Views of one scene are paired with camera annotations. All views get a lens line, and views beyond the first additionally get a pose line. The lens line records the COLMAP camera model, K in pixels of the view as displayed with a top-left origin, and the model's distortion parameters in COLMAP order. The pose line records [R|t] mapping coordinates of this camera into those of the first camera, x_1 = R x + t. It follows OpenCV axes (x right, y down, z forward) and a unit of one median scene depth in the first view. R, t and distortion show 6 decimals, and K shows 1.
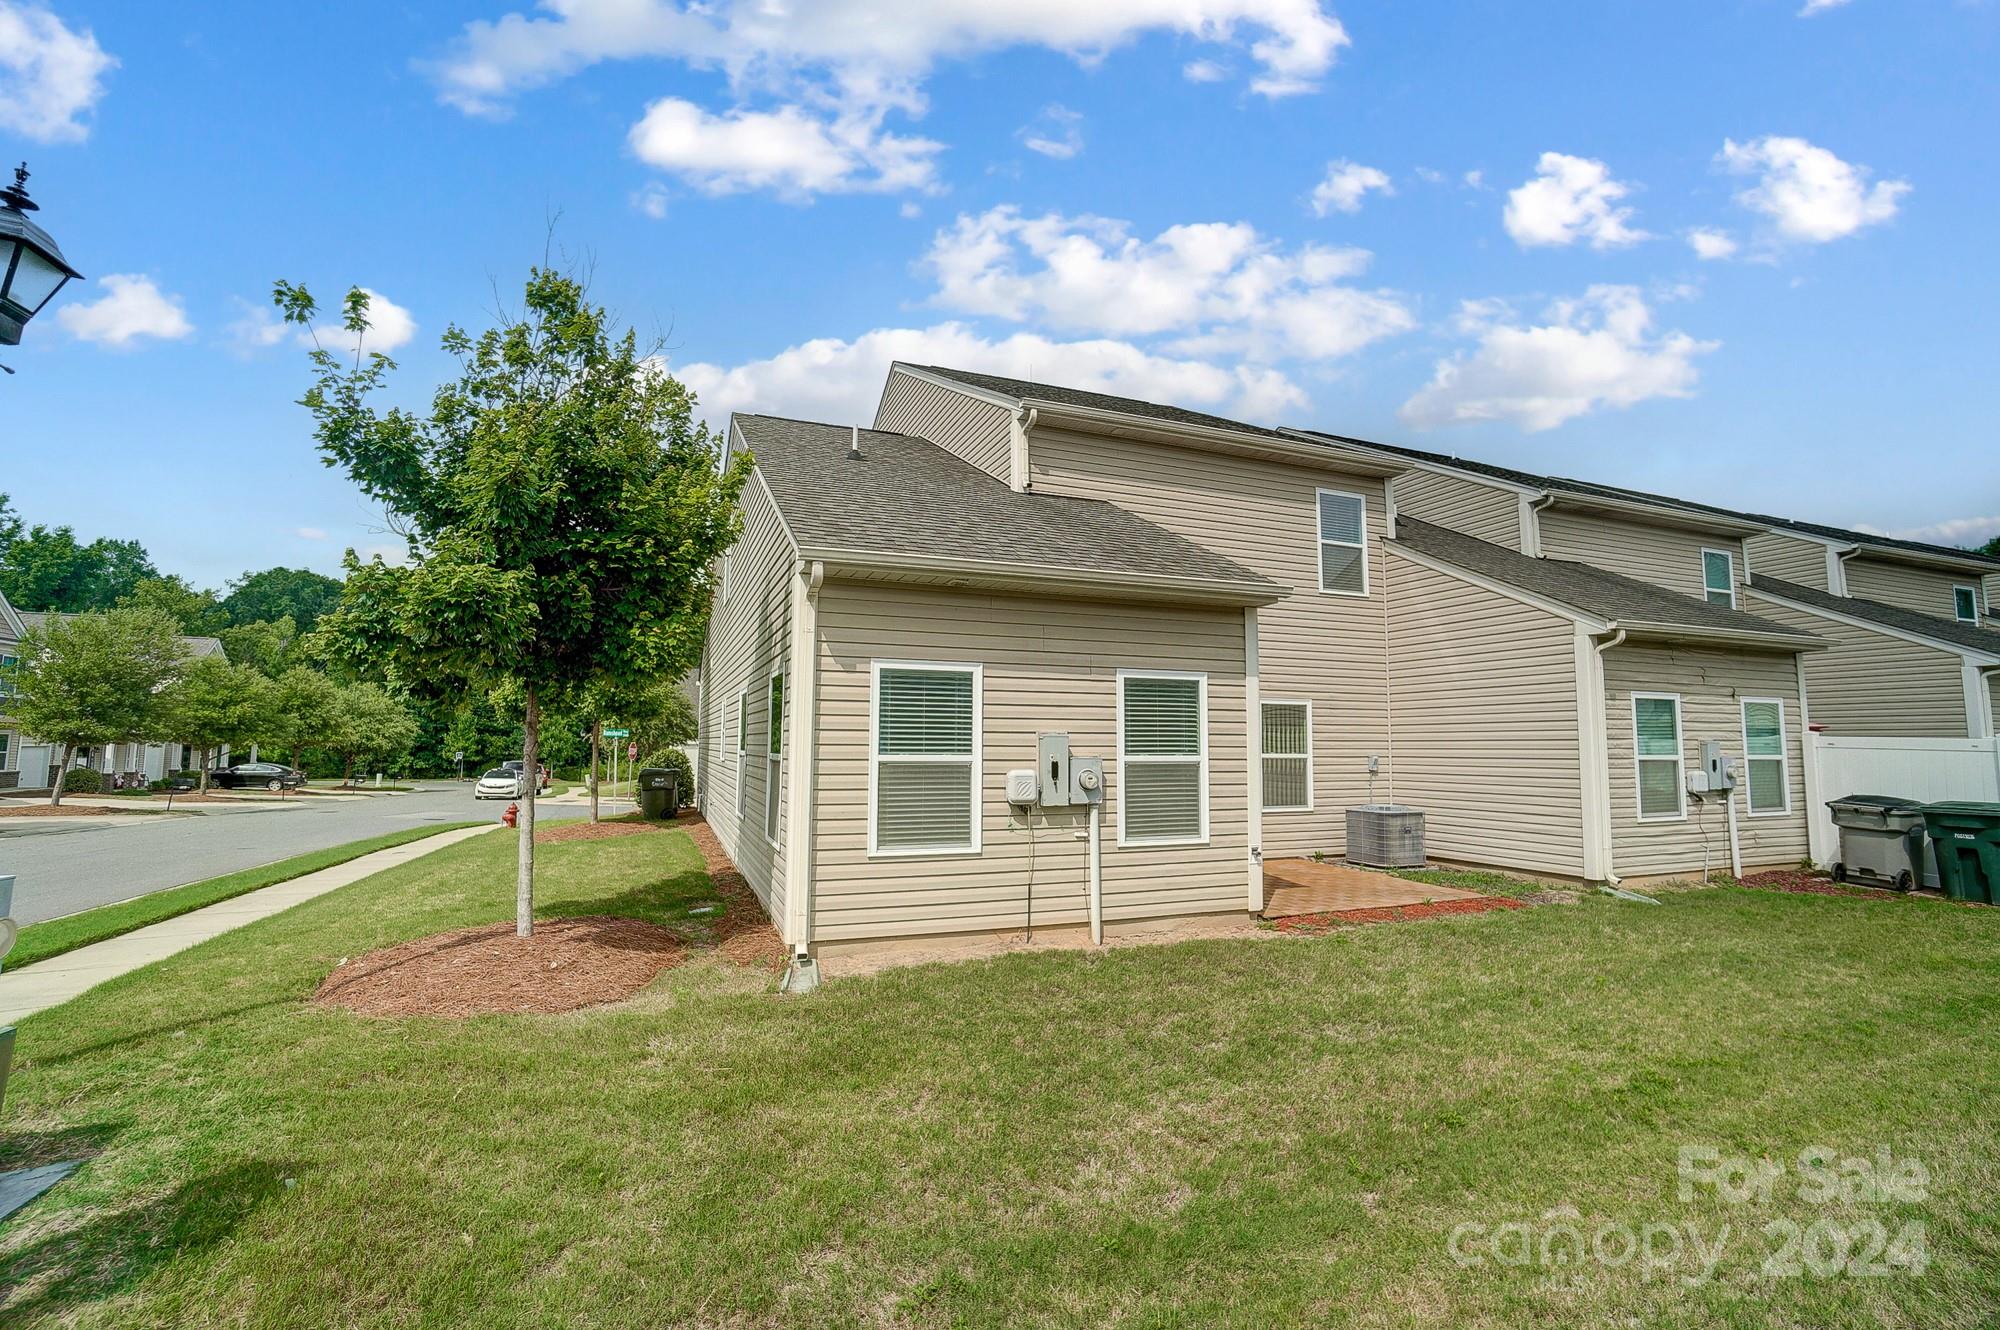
lens RADIAL K [[881.2, 0, 994.8], [0, 881.2, 662.9], [0, 0, 1]] dist [-0.064332, 0.022525]
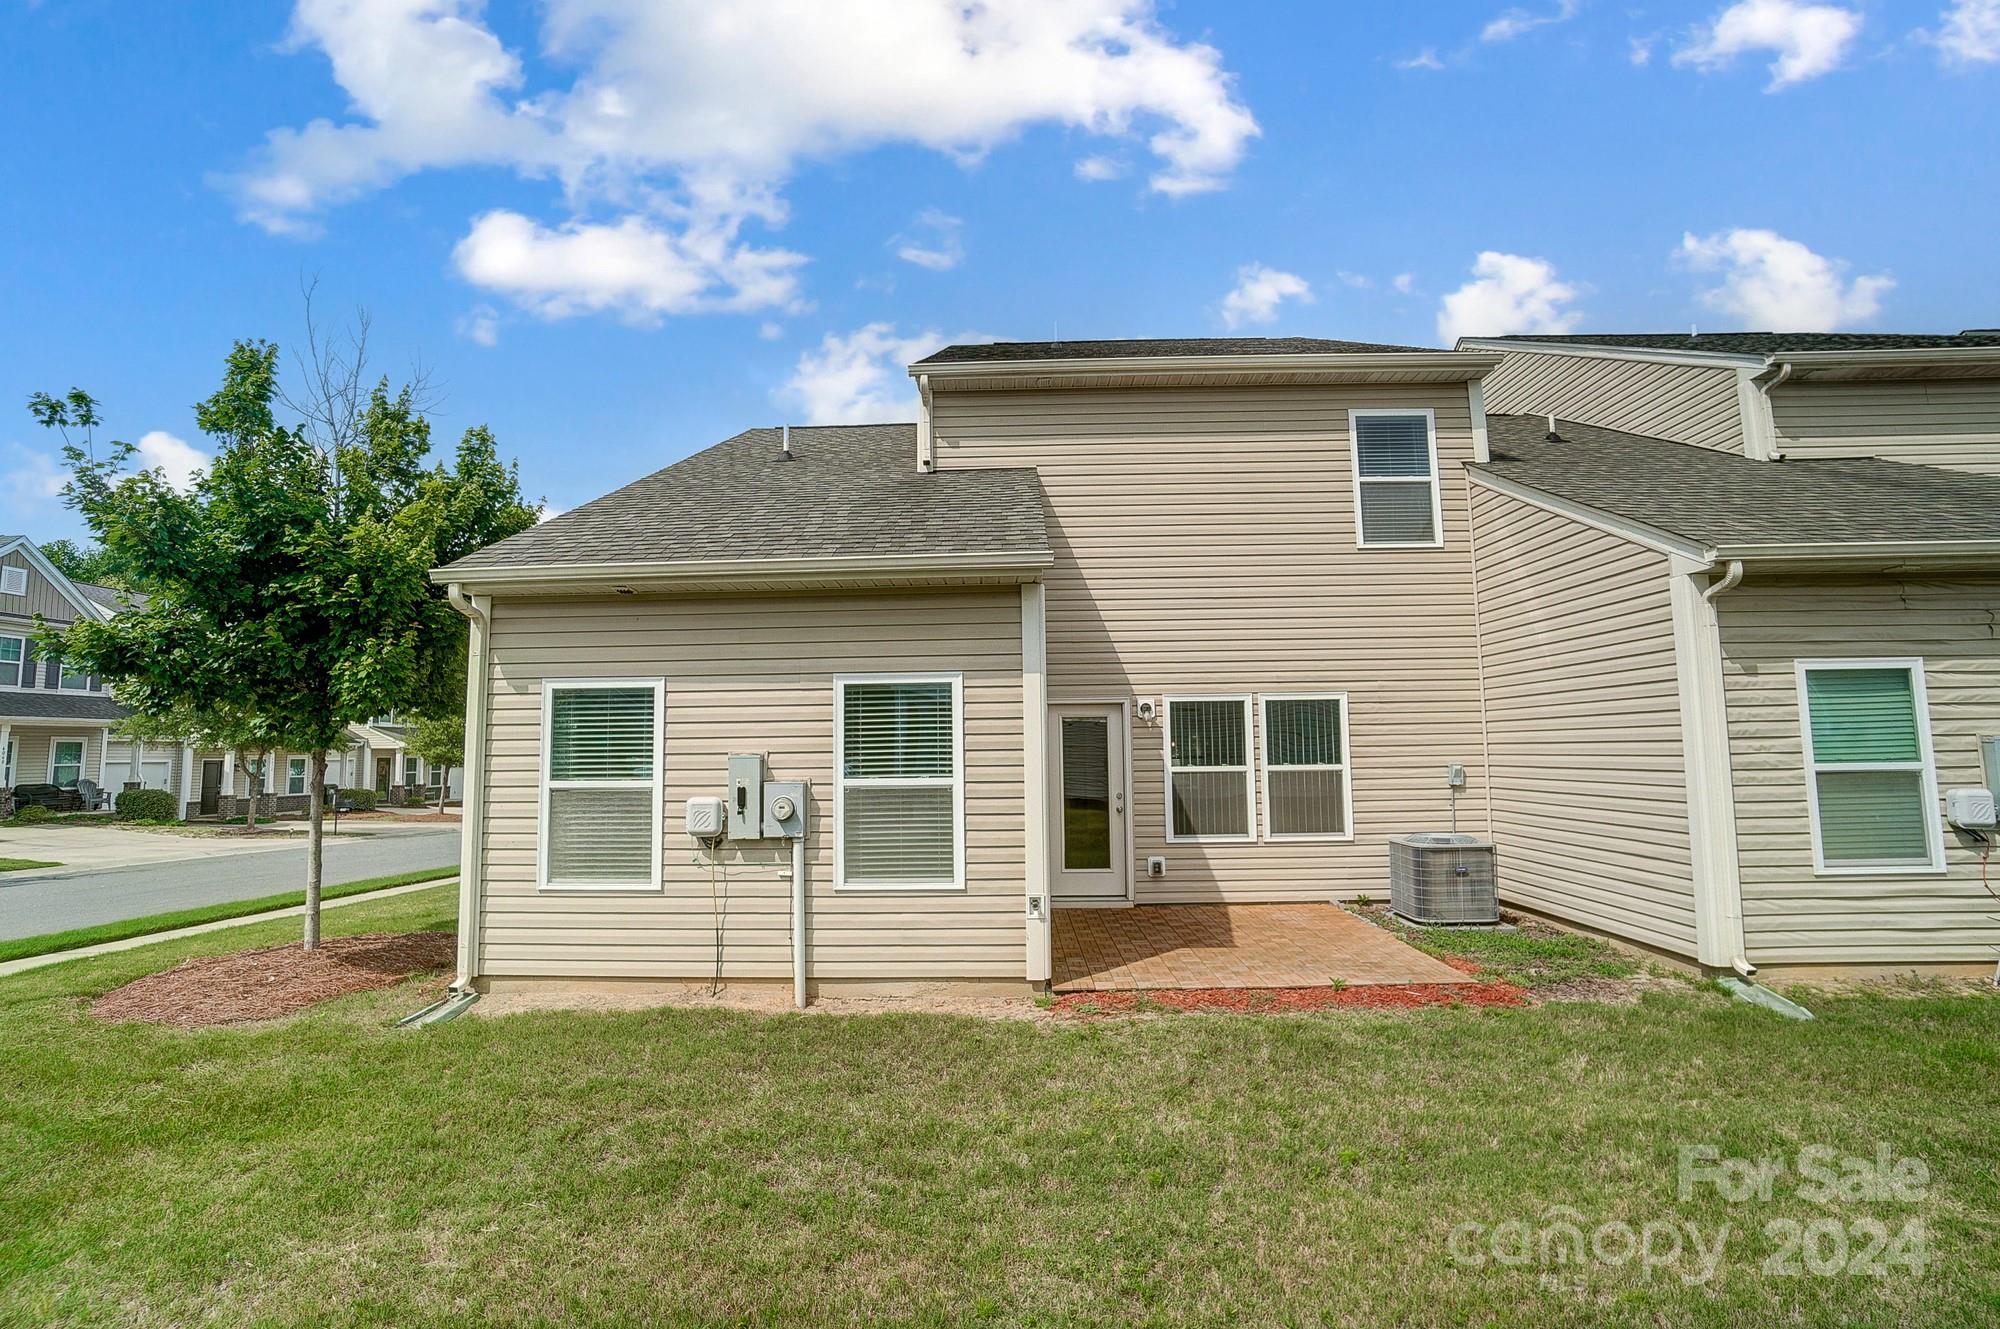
lens RADIAL K [[908.8, 0, 991.8], [0, 908.8, 659.4], [0, 0, 1]] dist [-0.063378, 0.022228]
pose [[0.920864, -0.057728, -0.385586, 0.590748], [0.056172, 0.998304, -0.015311, 0.014014], [0.385816, -0.007560, 0.922545, 0.262081]]
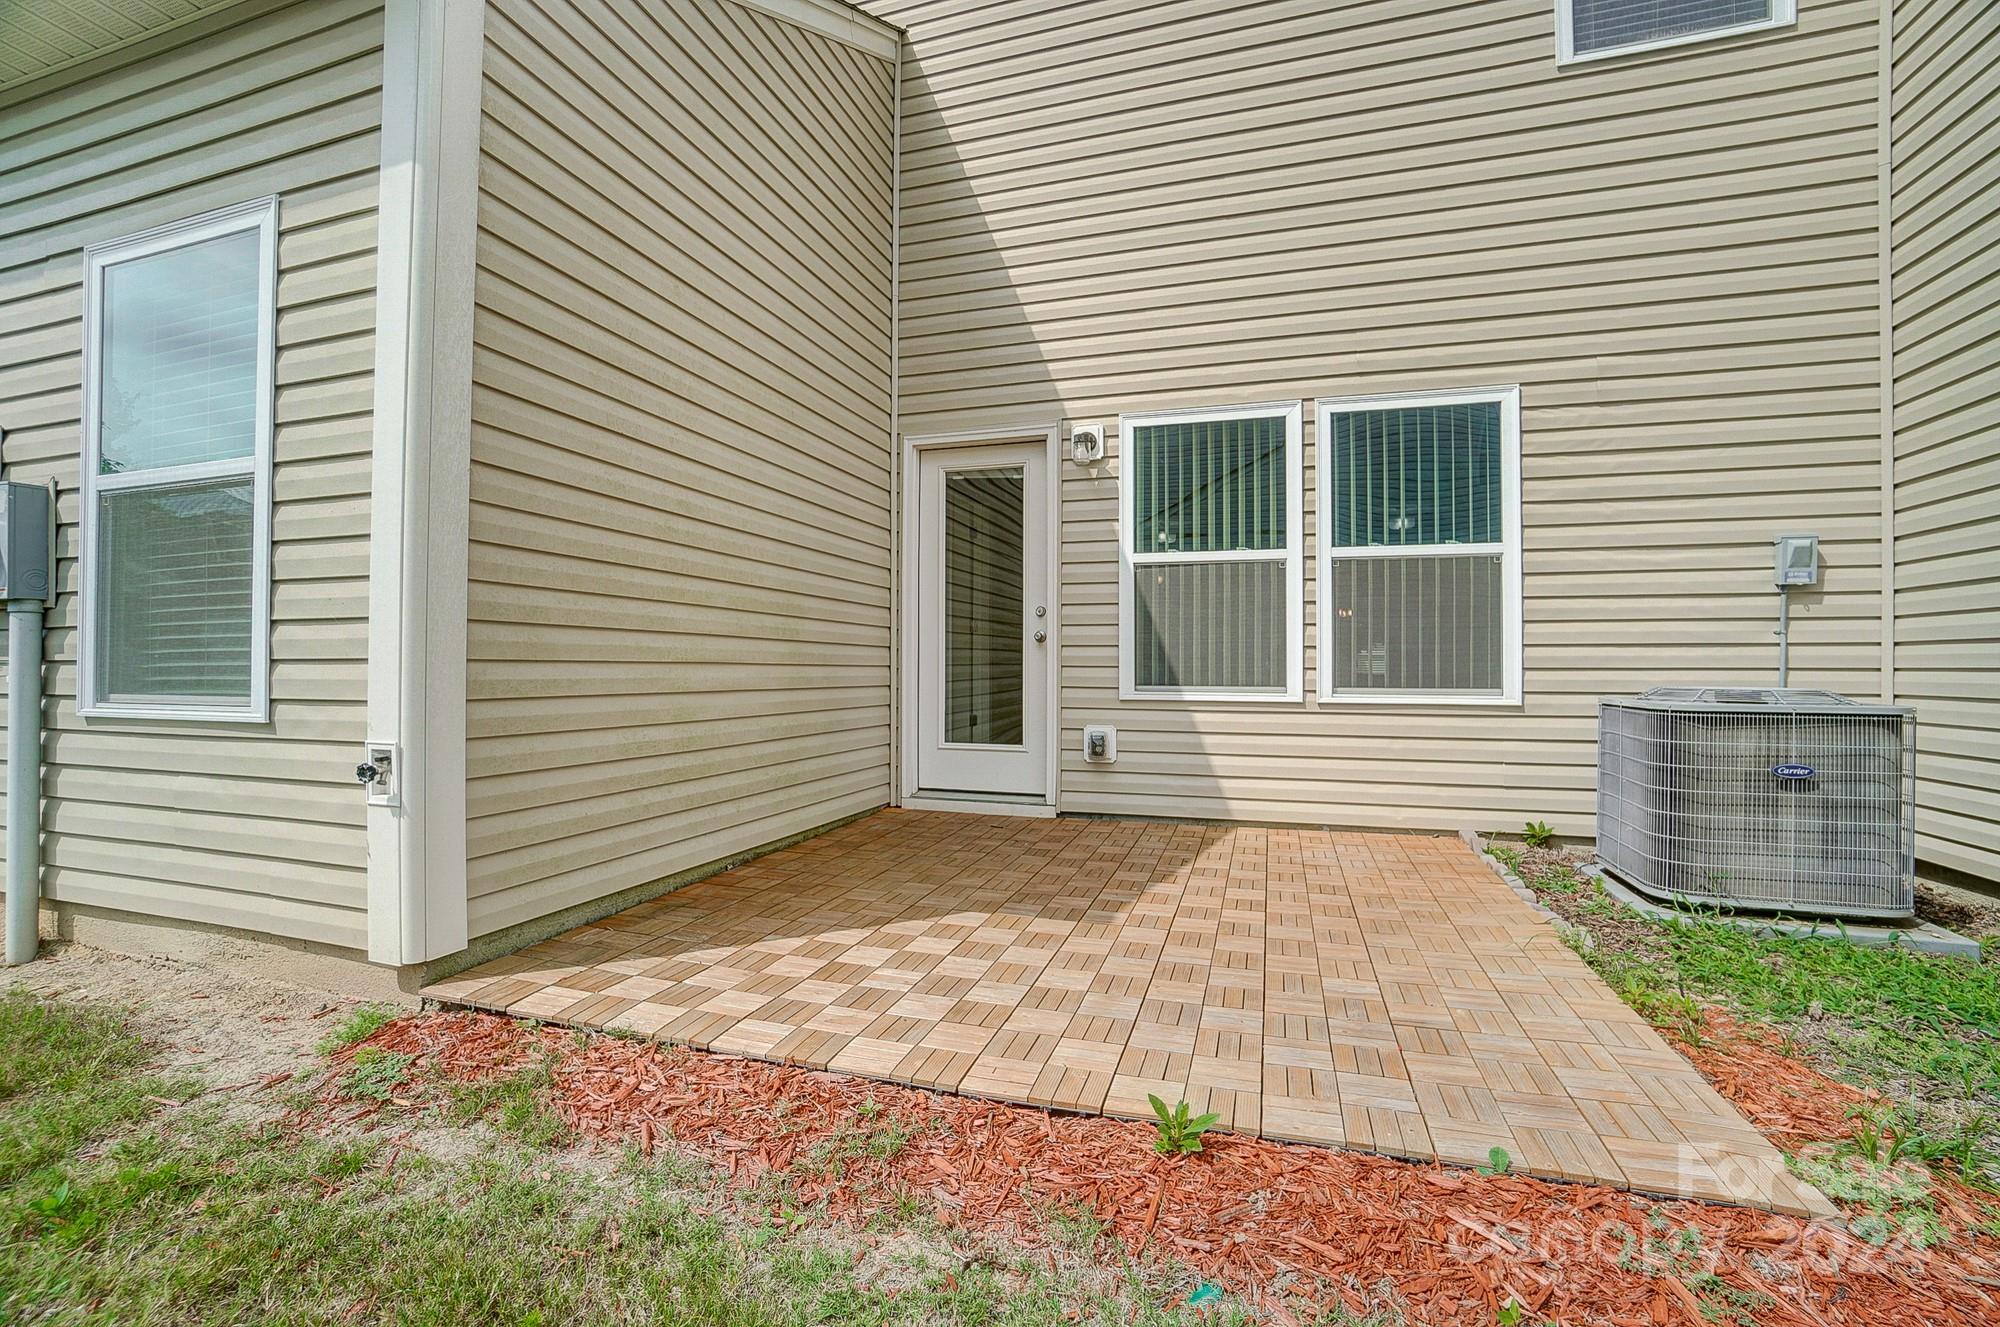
lens RADIAL K [[881.2, 0, 994.8], [0, 881.2, 661.4], [0, 0, 1]] dist [-0.064332, 0.022525]
pose [[0.769375, -0.010307, -0.638714, 0.647746], [0.064111, 0.996067, 0.061152, 0.180733], [0.635572, -0.087997, 0.767010, 0.930963]]
